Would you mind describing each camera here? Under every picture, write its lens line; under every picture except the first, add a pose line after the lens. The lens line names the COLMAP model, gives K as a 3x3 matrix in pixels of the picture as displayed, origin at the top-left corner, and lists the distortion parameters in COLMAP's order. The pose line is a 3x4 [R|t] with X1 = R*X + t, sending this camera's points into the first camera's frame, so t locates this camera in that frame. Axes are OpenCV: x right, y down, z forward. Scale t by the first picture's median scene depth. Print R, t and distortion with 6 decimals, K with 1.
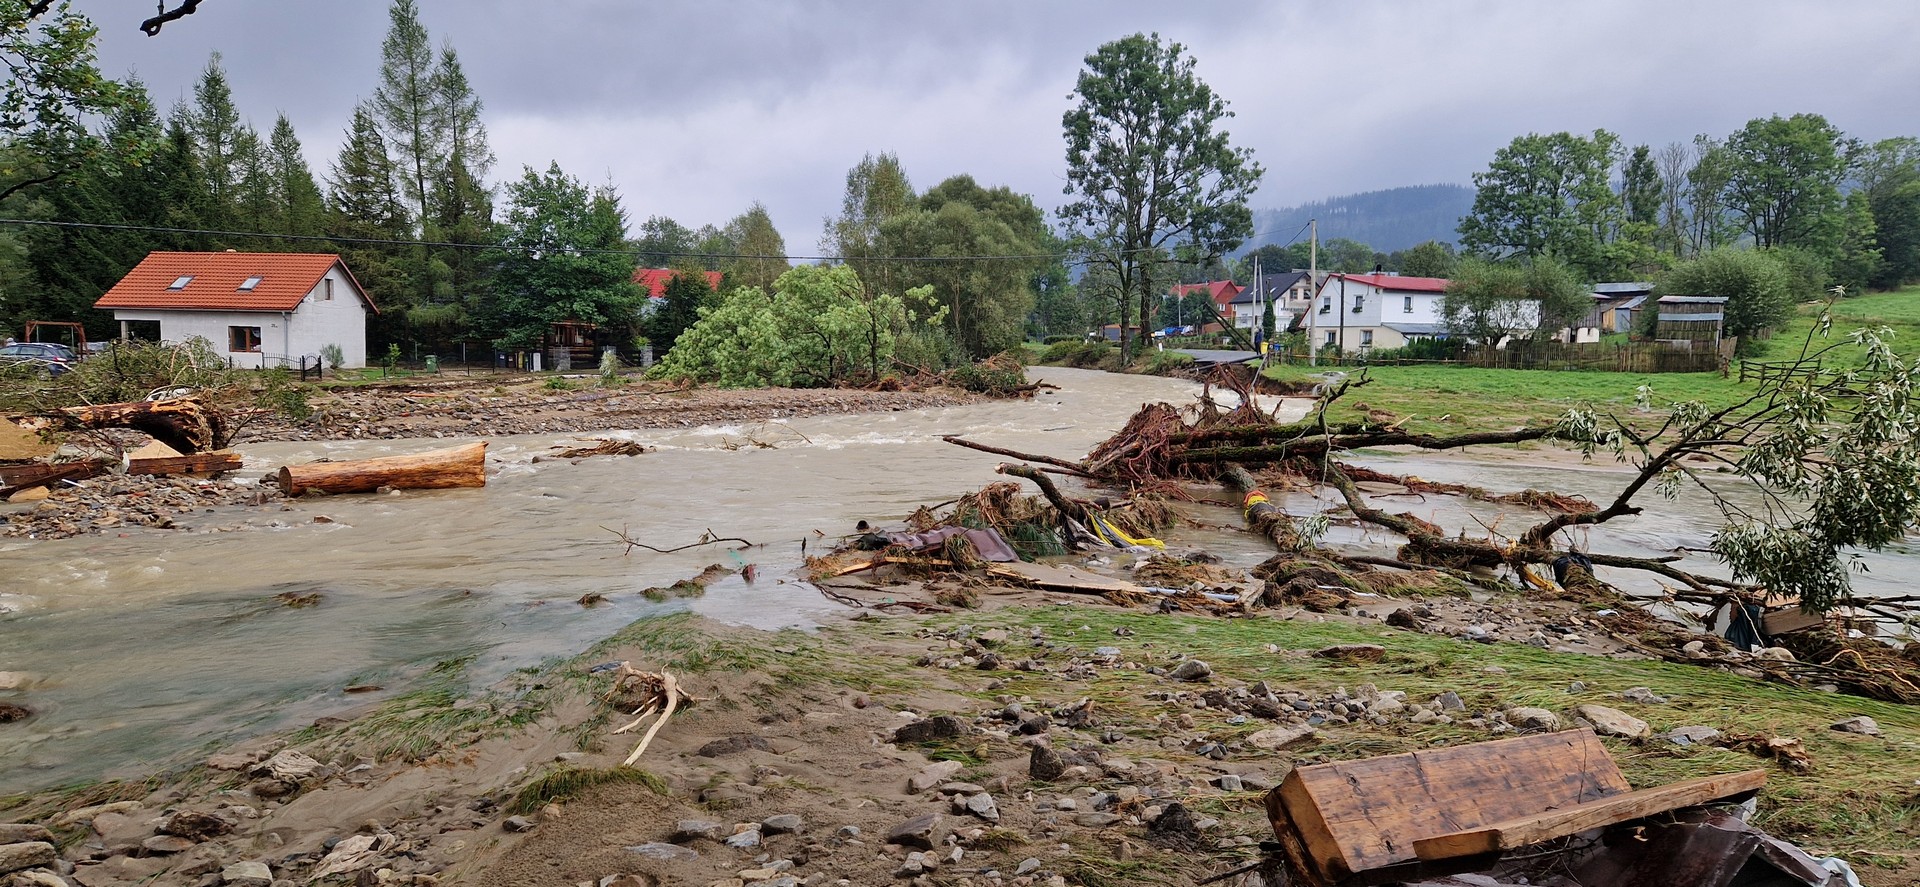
lens RADIAL K [[1279.8, 0, 966.4], [0, 1279.8, 446.1], [0, 0, 1]] dist [0.062435, -0.042848]
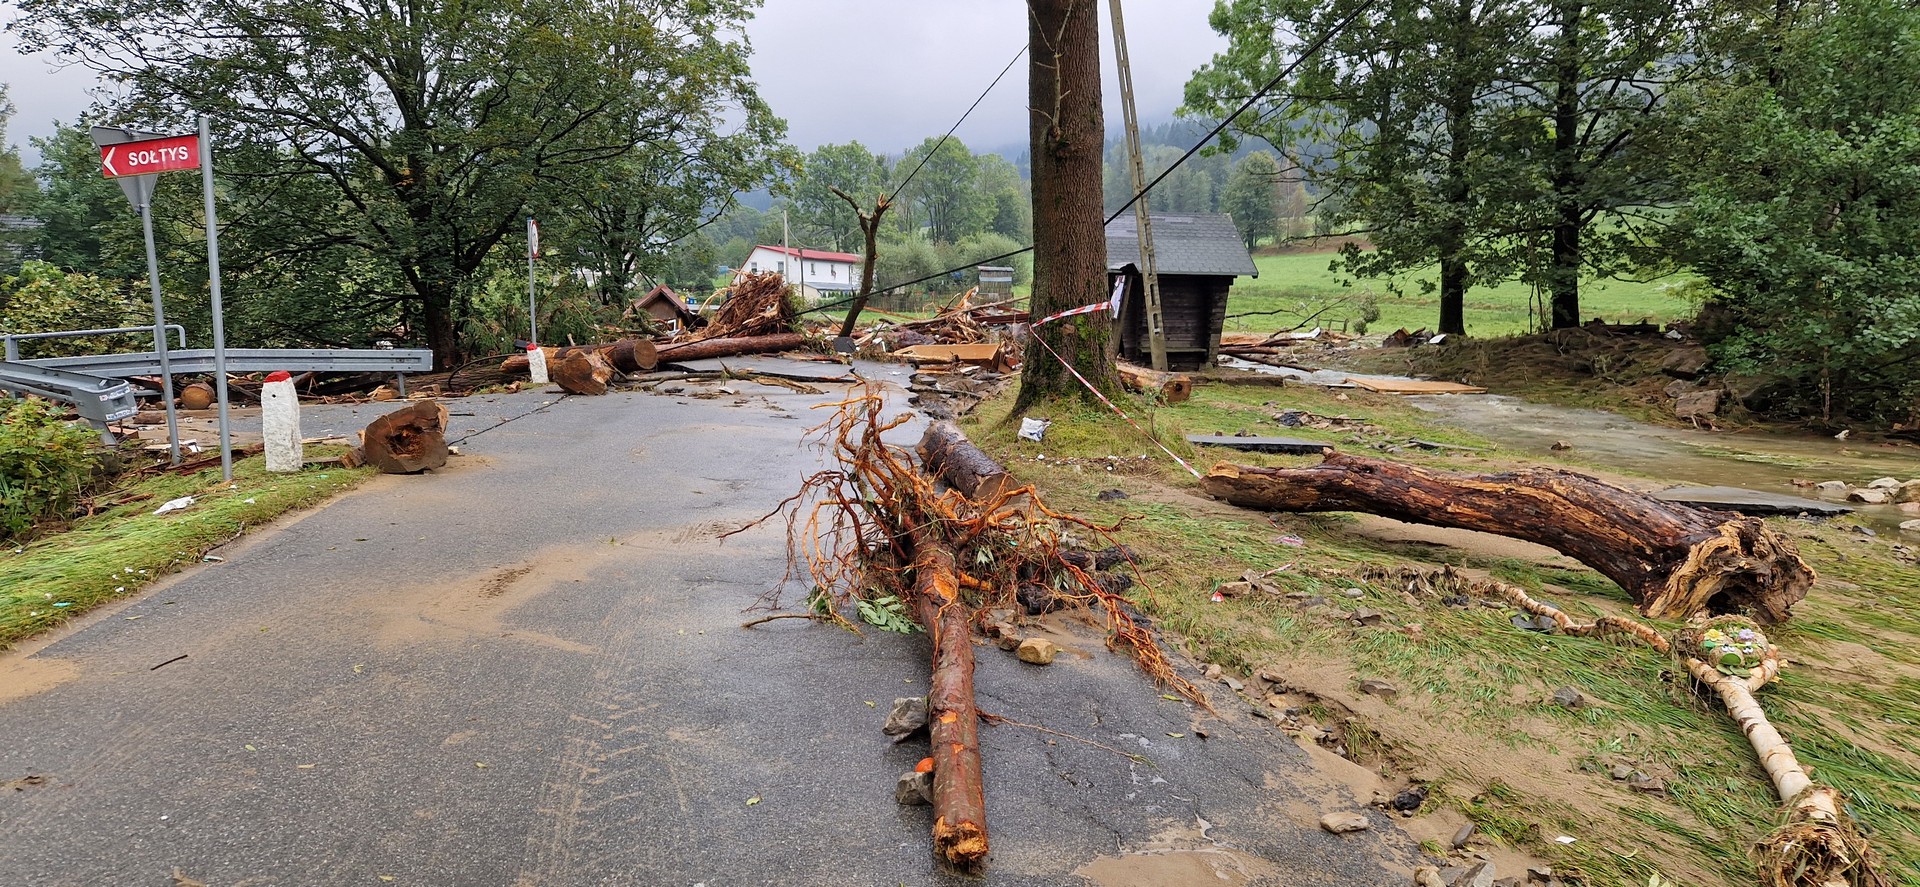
lens RADIAL K [[1279.8, 0, 965.9], [0, 1279.8, 438.5], [0, 0, 1]] dist [0.062435, -0.042848]
pose [[0.791349, -0.076160, 0.606602, -0.415644], [0.060049, 0.997095, 0.046849, 0.021333], [-0.608408, -0.000648, 0.793624, -0.237600]]
